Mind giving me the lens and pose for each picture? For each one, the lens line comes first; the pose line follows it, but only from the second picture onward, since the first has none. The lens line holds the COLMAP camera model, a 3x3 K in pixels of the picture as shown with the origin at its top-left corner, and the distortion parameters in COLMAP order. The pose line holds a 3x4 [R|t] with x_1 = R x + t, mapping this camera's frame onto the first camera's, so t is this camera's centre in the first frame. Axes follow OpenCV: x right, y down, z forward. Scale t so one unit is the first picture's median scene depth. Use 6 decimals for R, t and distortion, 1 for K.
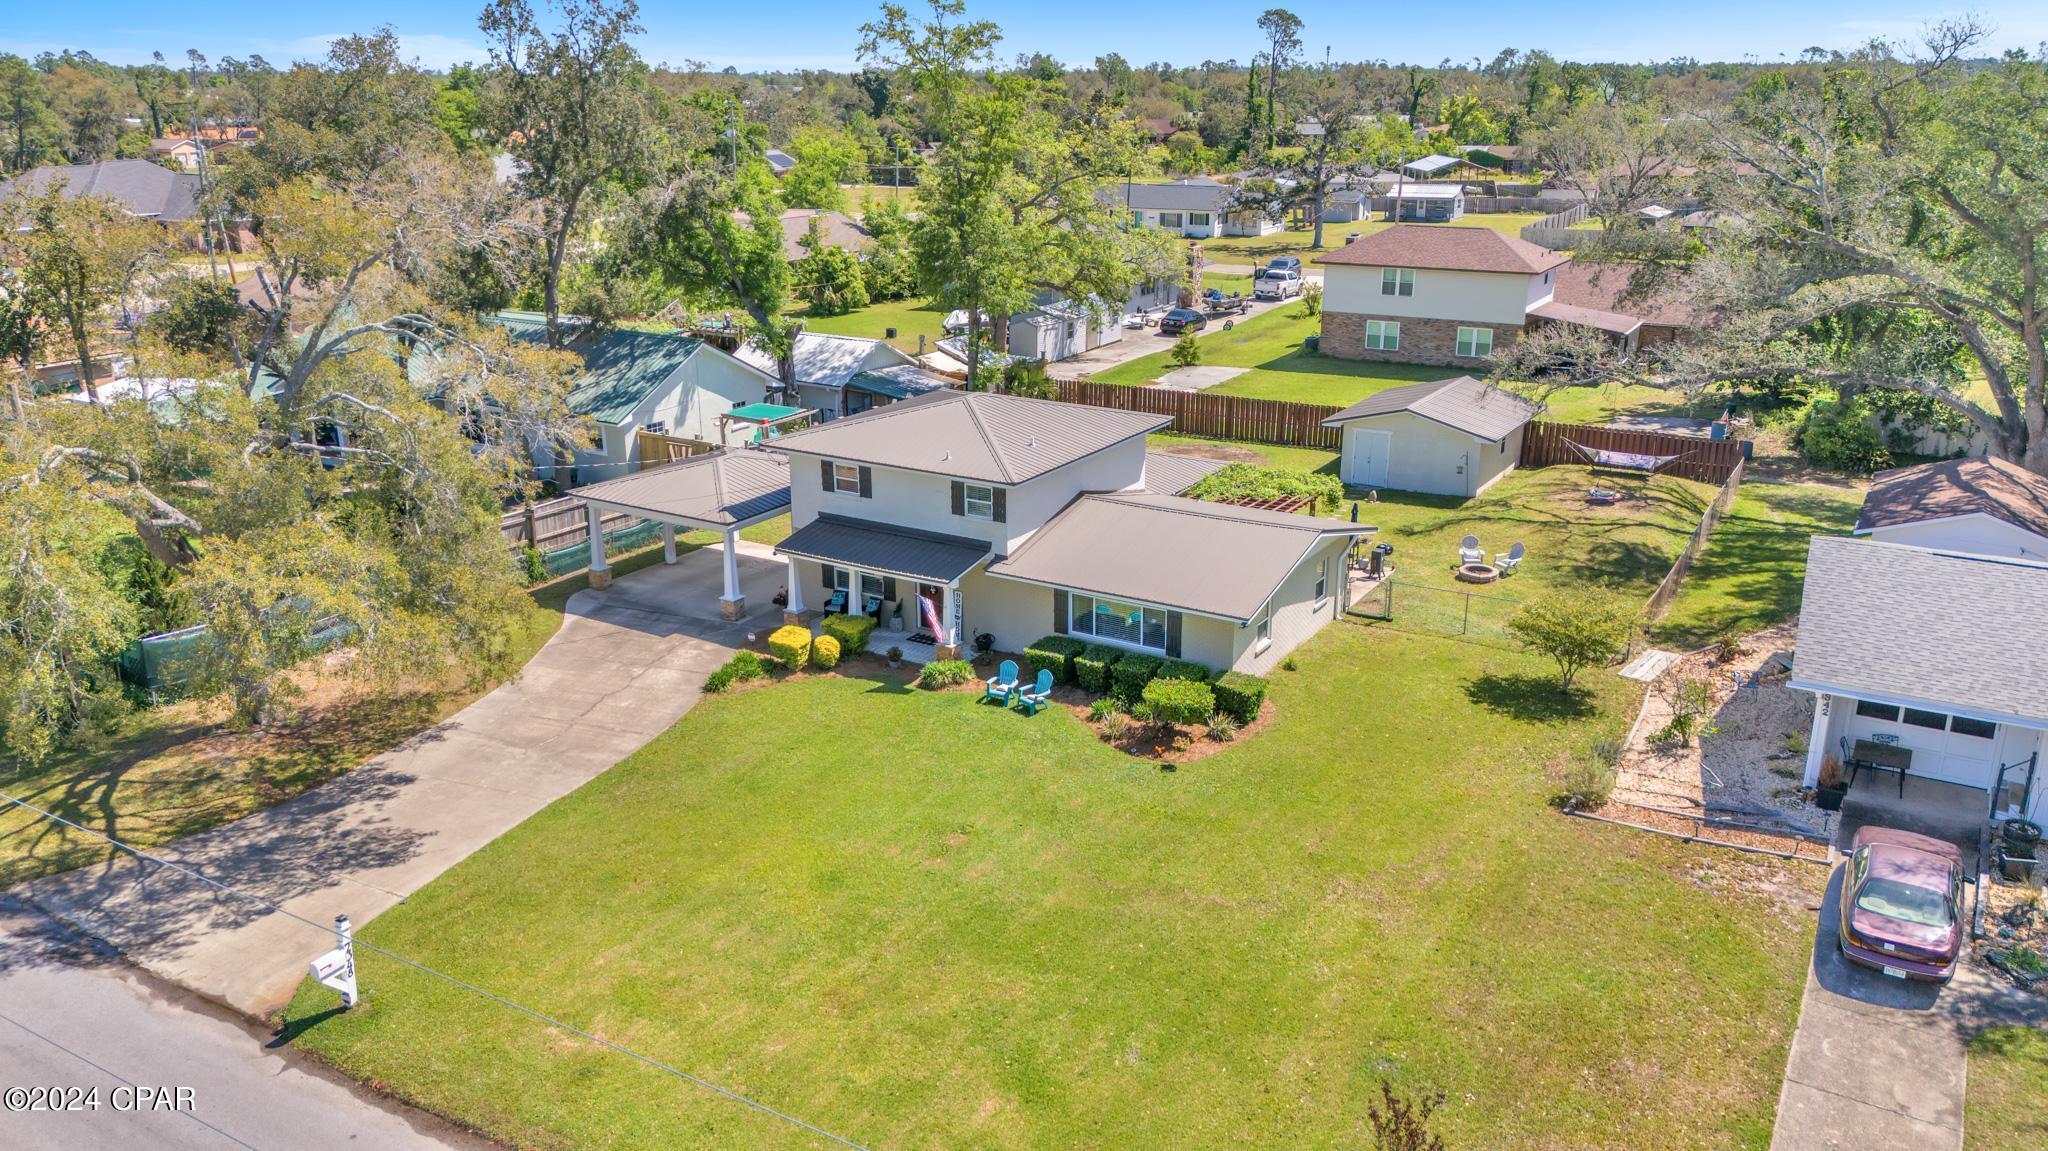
lens RADIAL K [[1530.9, 0, 998.2], [0, 1530.9, 575.2], [0, 0, 1]] dist [0.062962, -0.059134]
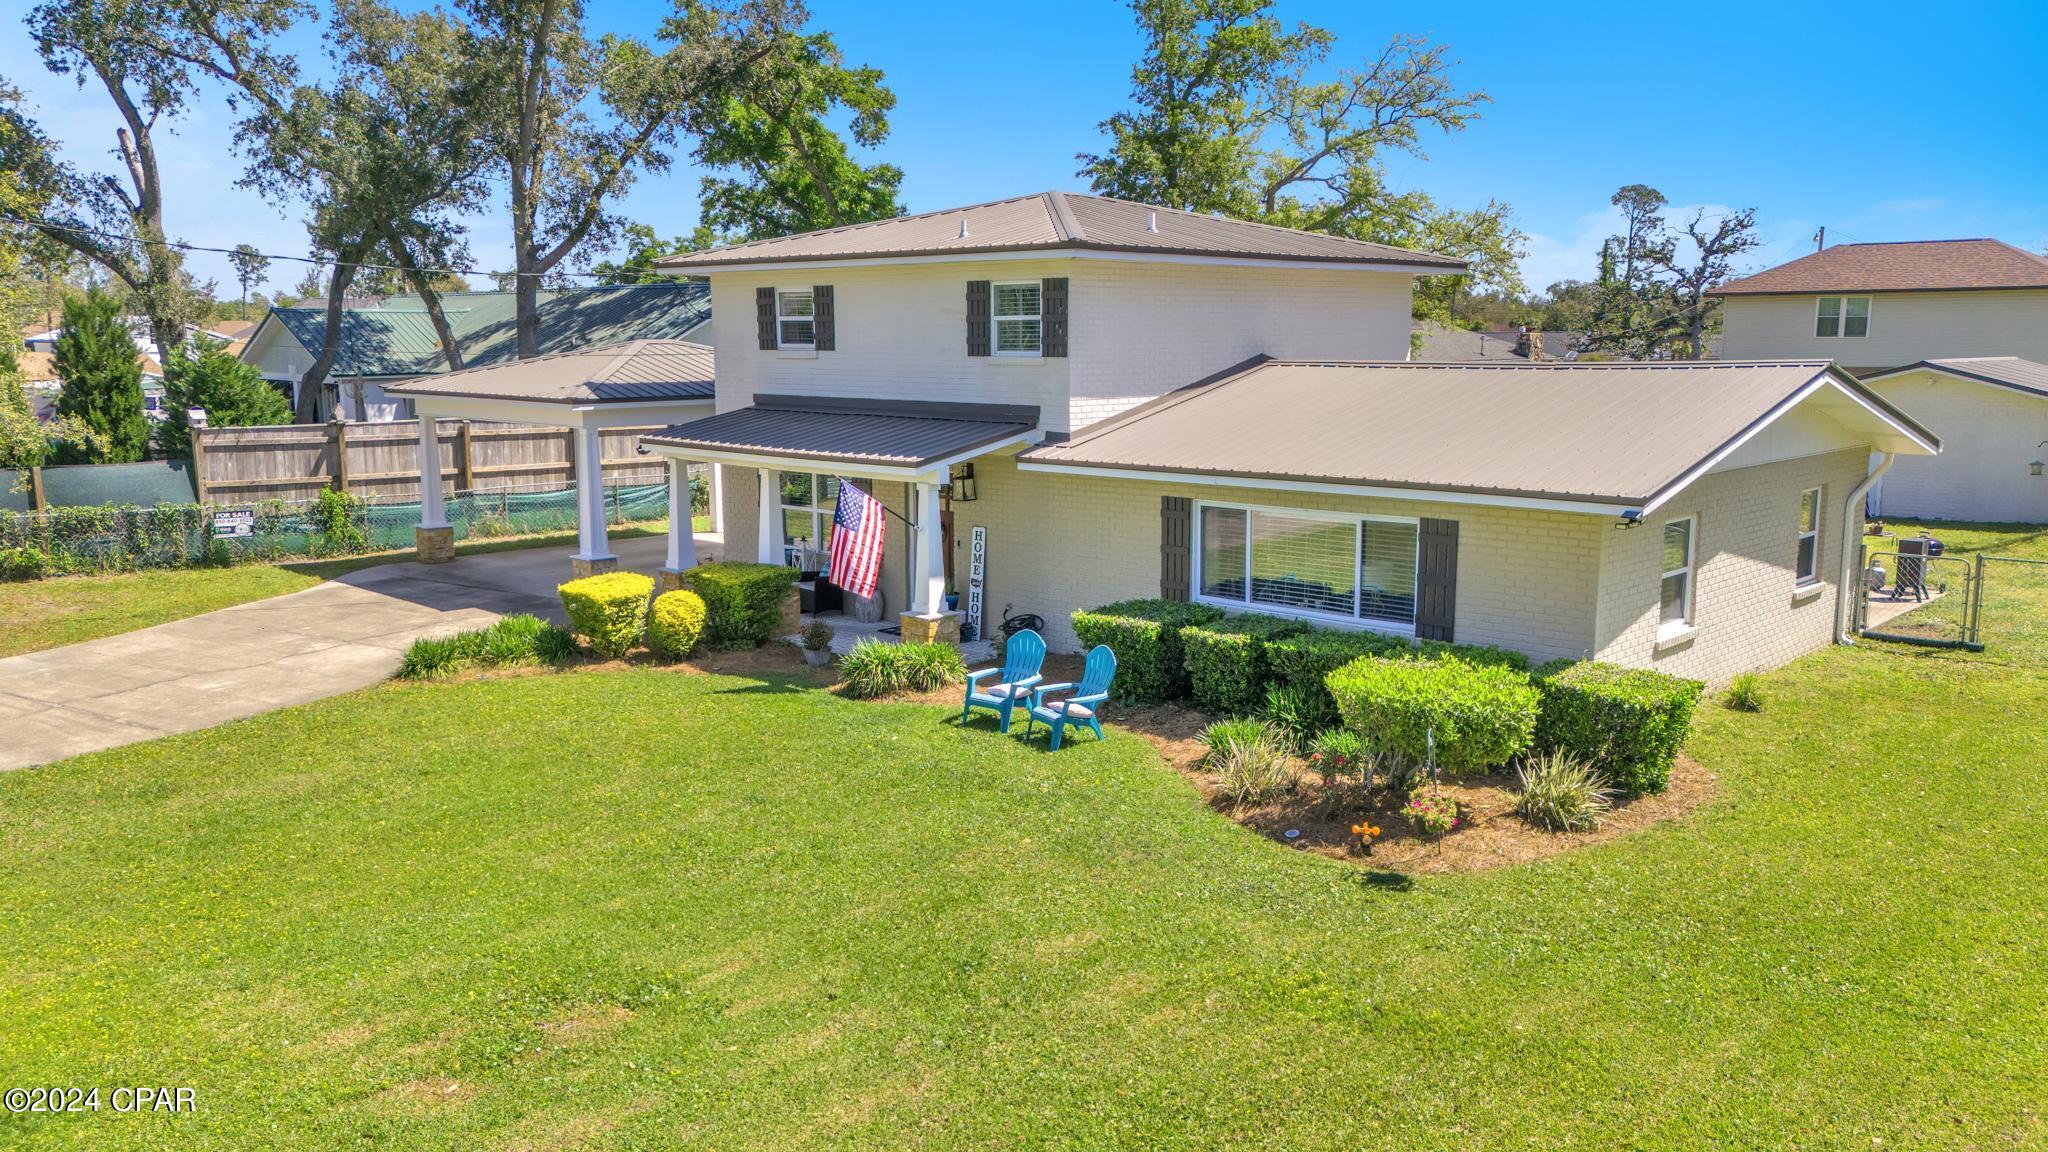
lens RADIAL K [[1530.9, 0, 998.2], [0, 1530.9, 575.7], [0, 0, 1]] dist [0.062962, -0.059134]
pose [[0.977654, 0.037070, -0.206925, 0.082644], [-0.068564, 0.986732, -0.147173, 0.099972], [0.198724, 0.158072, 0.967224, 0.566862]]
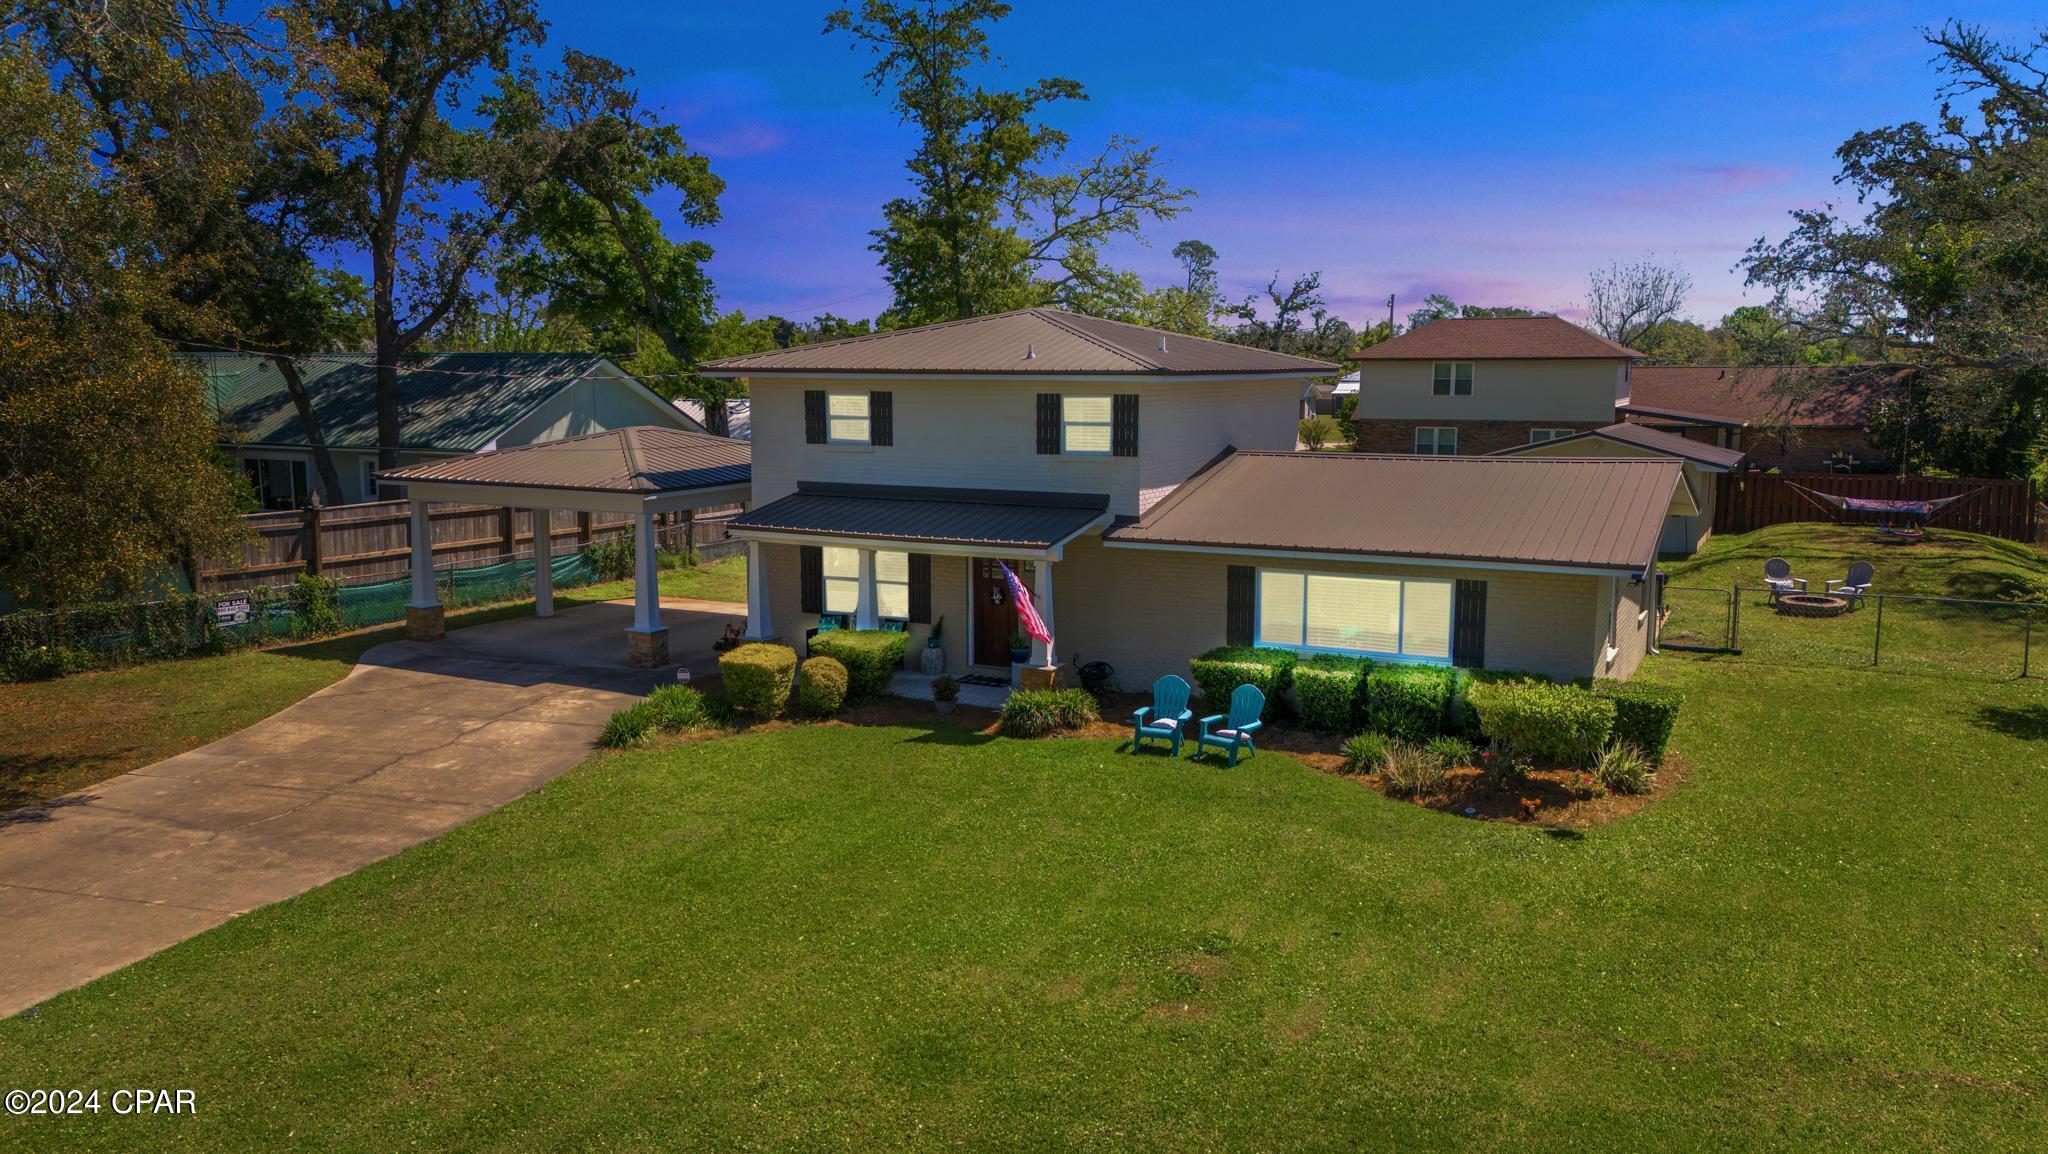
lens RADIAL K [[1530.9, 0, 998.2], [0, 1530.9, 576.7], [0, 0, 1]] dist [0.062962, -0.059134]
pose [[0.997428, -0.002750, 0.071617, -0.089511], [0.015168, 0.984728, -0.173437, 0.110317], [-0.070046, 0.174078, 0.982238, 0.448619]]
